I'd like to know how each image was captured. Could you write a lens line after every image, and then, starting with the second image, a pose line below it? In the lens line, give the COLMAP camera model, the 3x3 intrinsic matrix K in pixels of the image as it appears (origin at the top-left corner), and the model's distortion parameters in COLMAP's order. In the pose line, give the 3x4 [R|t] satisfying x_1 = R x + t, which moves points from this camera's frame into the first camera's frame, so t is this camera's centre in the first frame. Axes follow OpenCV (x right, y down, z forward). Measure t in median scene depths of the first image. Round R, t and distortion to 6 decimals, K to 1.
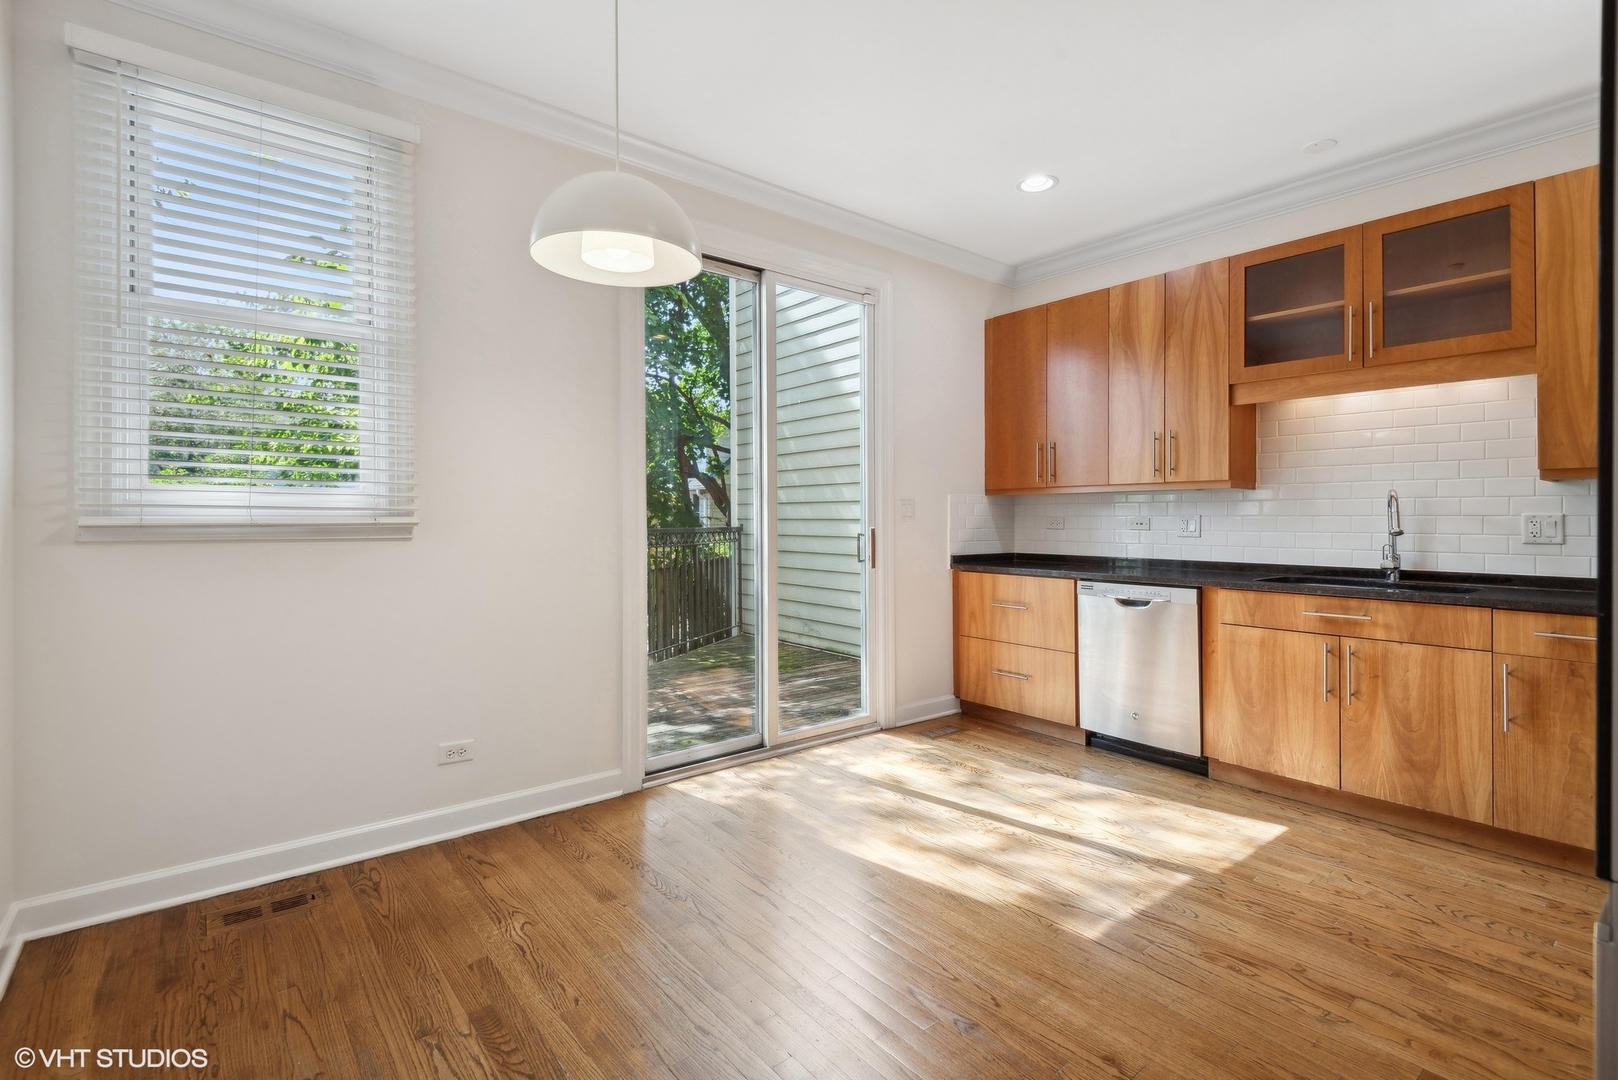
lens RADIAL K [[748.3, 0, 809.3], [0, 748.3, 523.0], [0, 0, 1]] dist [0.021023, -0.010804]
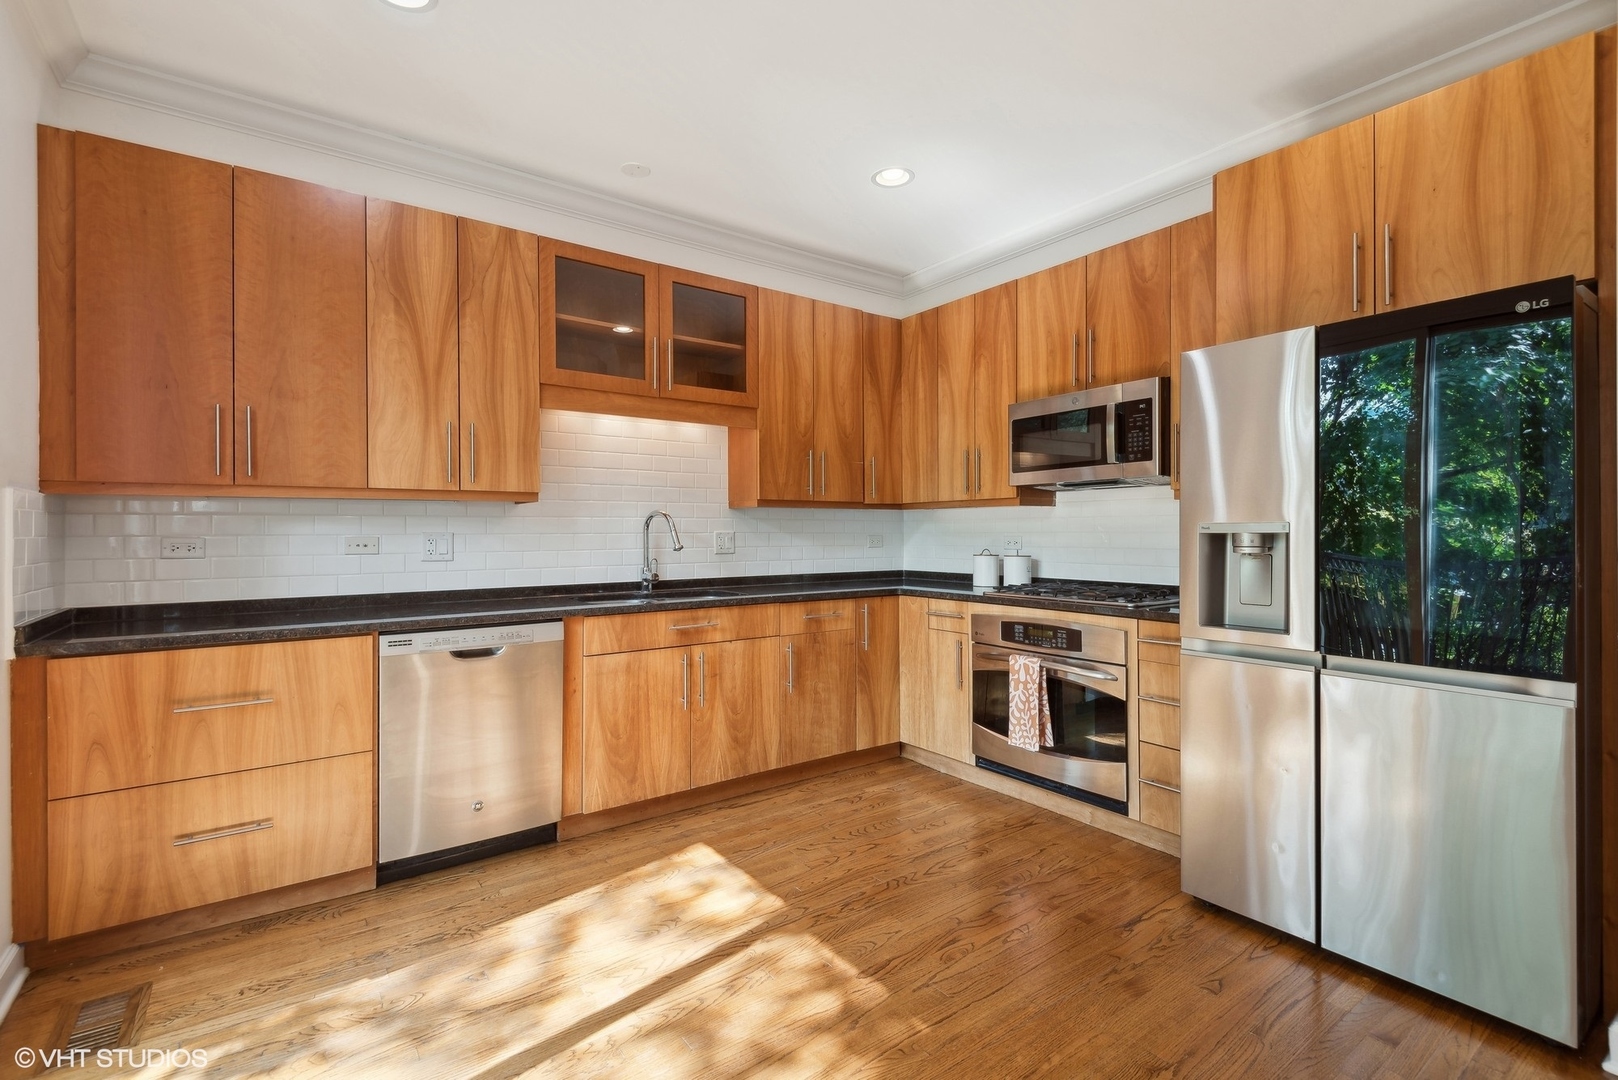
lens RADIAL K [[748.3, 0, 798.2], [0, 748.3, 534.0], [0, 0, 1]] dist [0.021023, -0.010804]
pose [[0.044233, -0.004502, 0.999011, -0.336631], [0.012551, 0.999913, 0.003951, -0.010324], [-0.998942, 0.012364, 0.044286, 0.760060]]
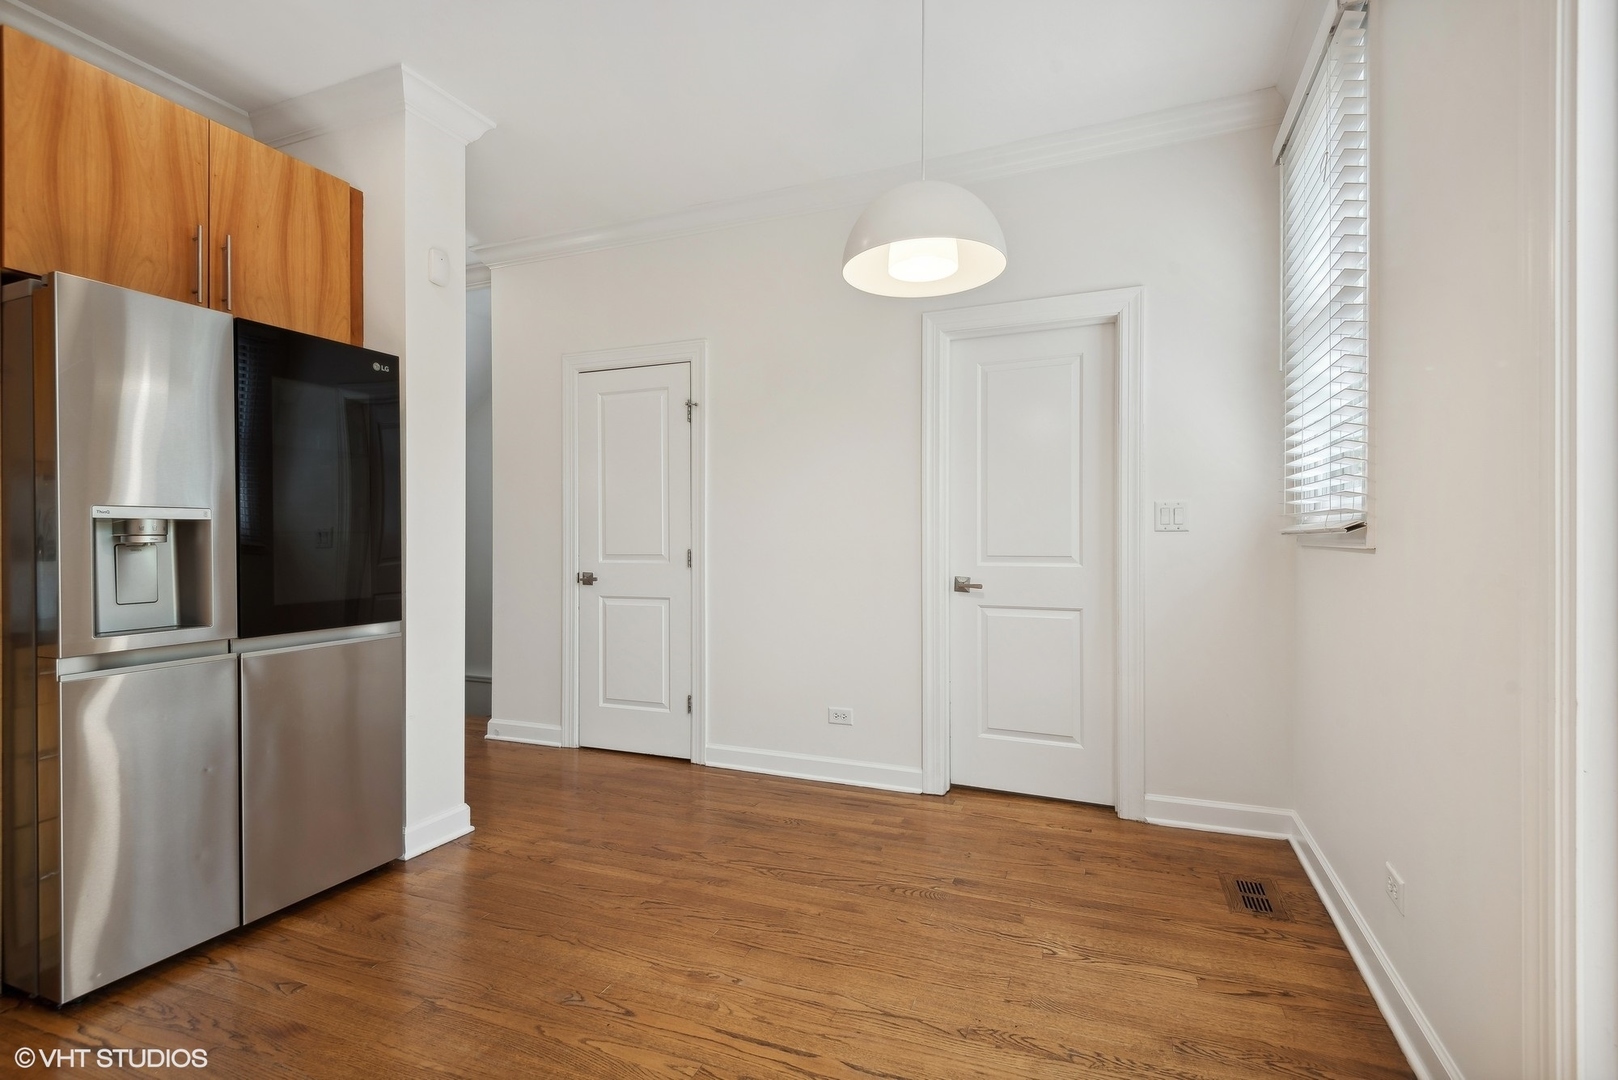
lens RADIAL K [[748.3, 0, 817.2], [0, 748.3, 536.9], [0, 0, 1]] dist [0.021023, -0.010804]
pose [[-0.864885, -0.001496, -0.501968, 0.252284], [-0.005800, 0.999959, 0.007013, 0.004951], [0.501937, 0.008977, -0.864858, 1.187883]]
